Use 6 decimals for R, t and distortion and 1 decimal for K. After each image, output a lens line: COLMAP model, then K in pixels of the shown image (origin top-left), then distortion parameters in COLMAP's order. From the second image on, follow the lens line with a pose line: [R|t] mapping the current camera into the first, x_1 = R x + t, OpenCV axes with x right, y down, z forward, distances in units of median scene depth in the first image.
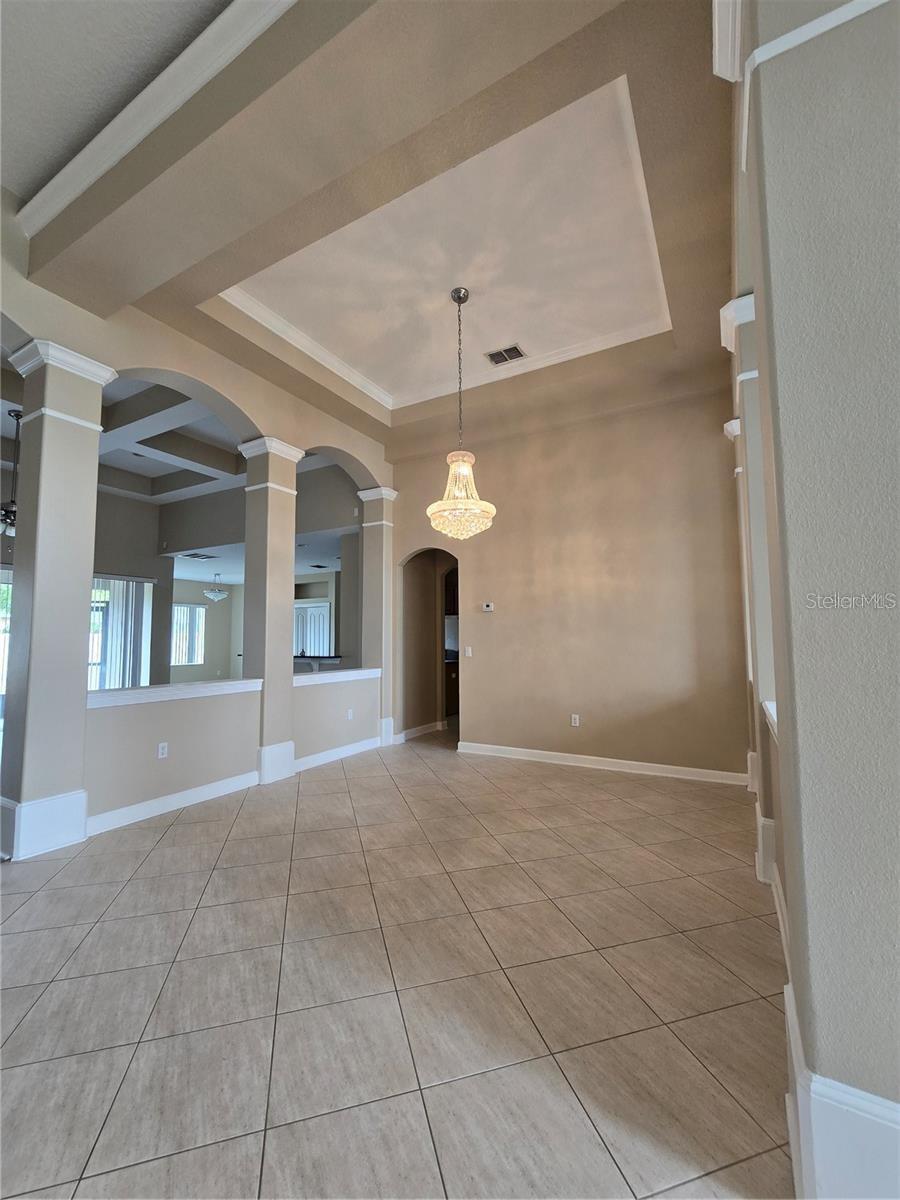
lens RADIAL K [[496.0, 0, 450.0], [0, 496.0, 600.0], [0, 0, 1]] dist [-0.001466, -0.000357]
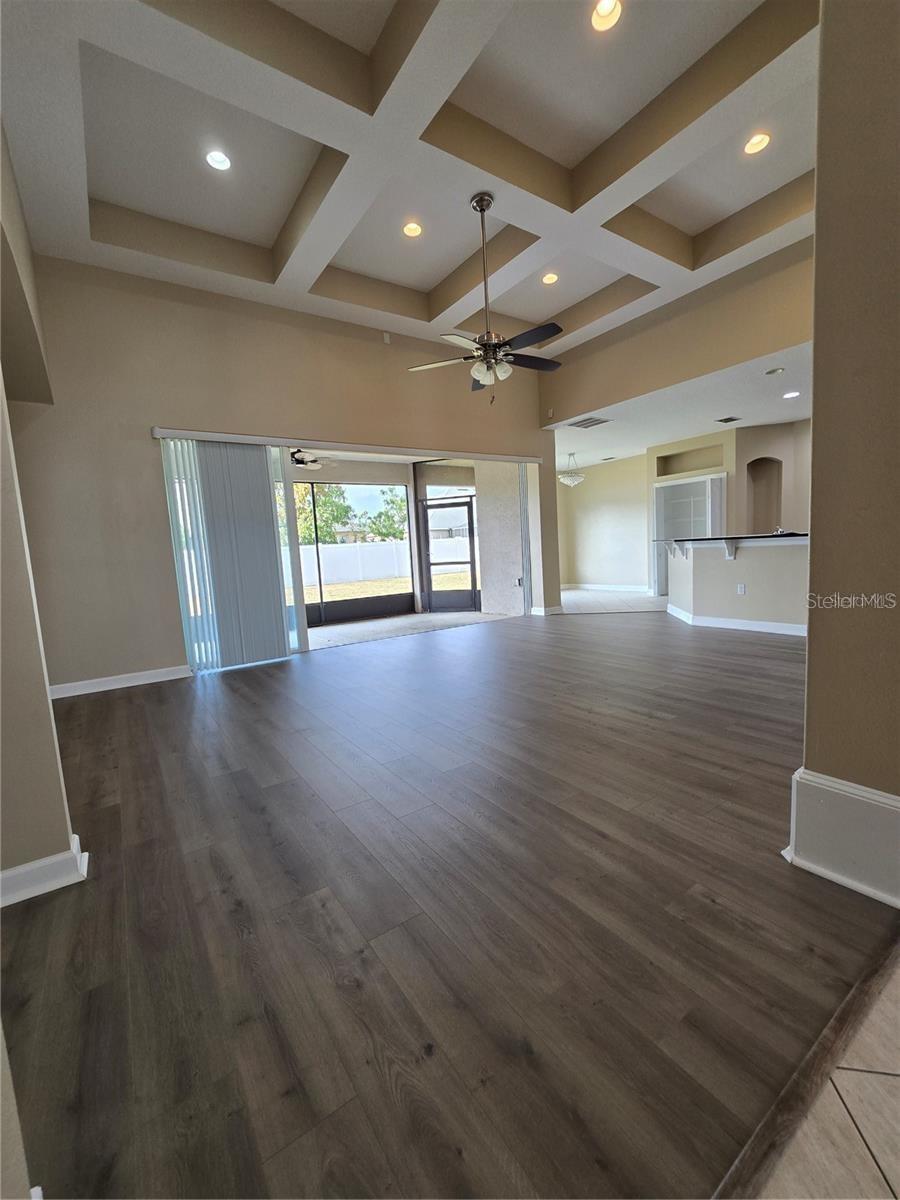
lens RADIAL K [[498.1, 0, 451.9], [0, 498.1, 606.5], [0, 0, 1]] dist [-0.003465, -0.000037]
pose [[0.900966, -0.002013, -0.433886, -0.337936], [0.090488, 0.978873, 0.183357, 0.033856], [0.424350, -0.204460, 0.882113, 0.129175]]
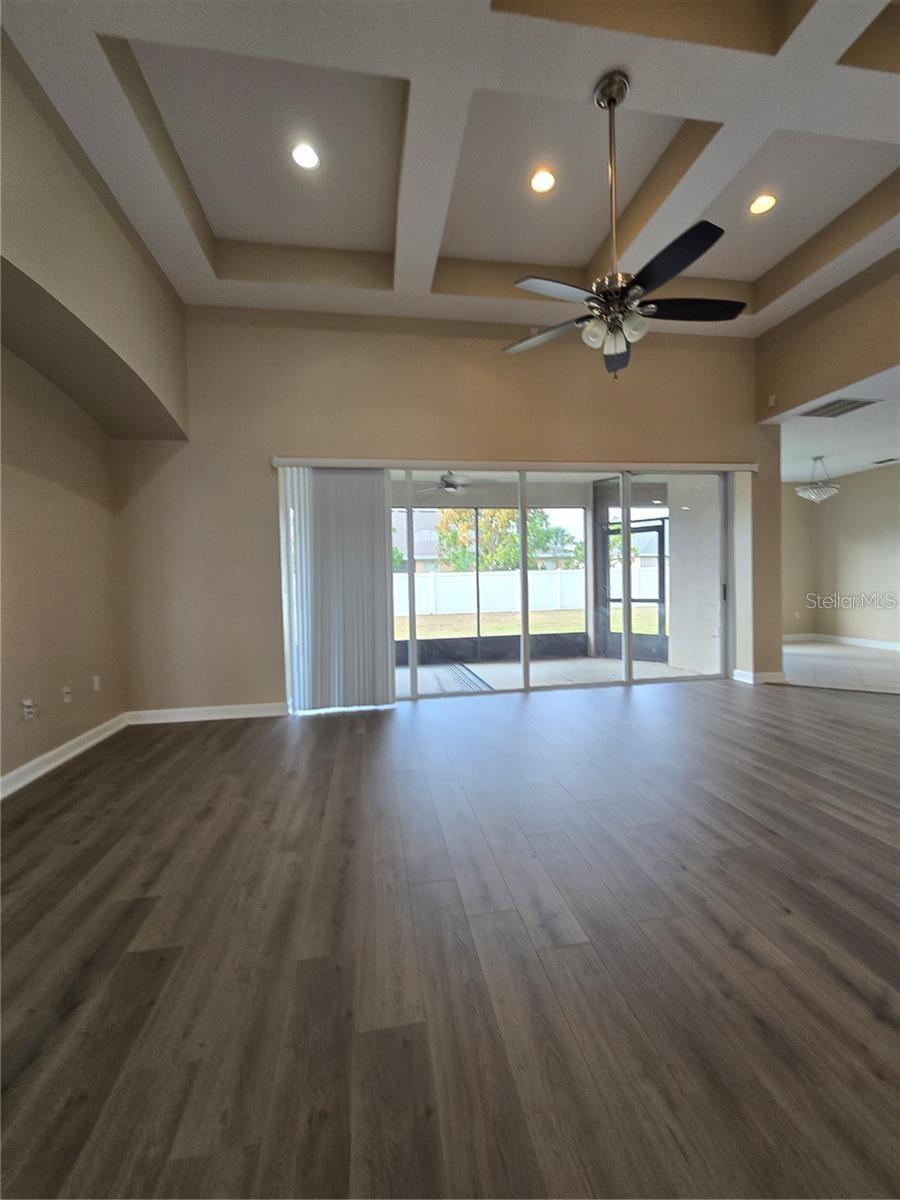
lens RADIAL K [[496.0, 0, 450.0], [0, 496.0, 600.0], [0, 0, 1]] dist [-0.001466, -0.000357]
pose [[0.631627, 0.010354, -0.775203, -0.332388], [0.087145, 0.992626, 0.084263, 0.036718], [0.770359, -0.120778, 0.626067, 0.288858]]
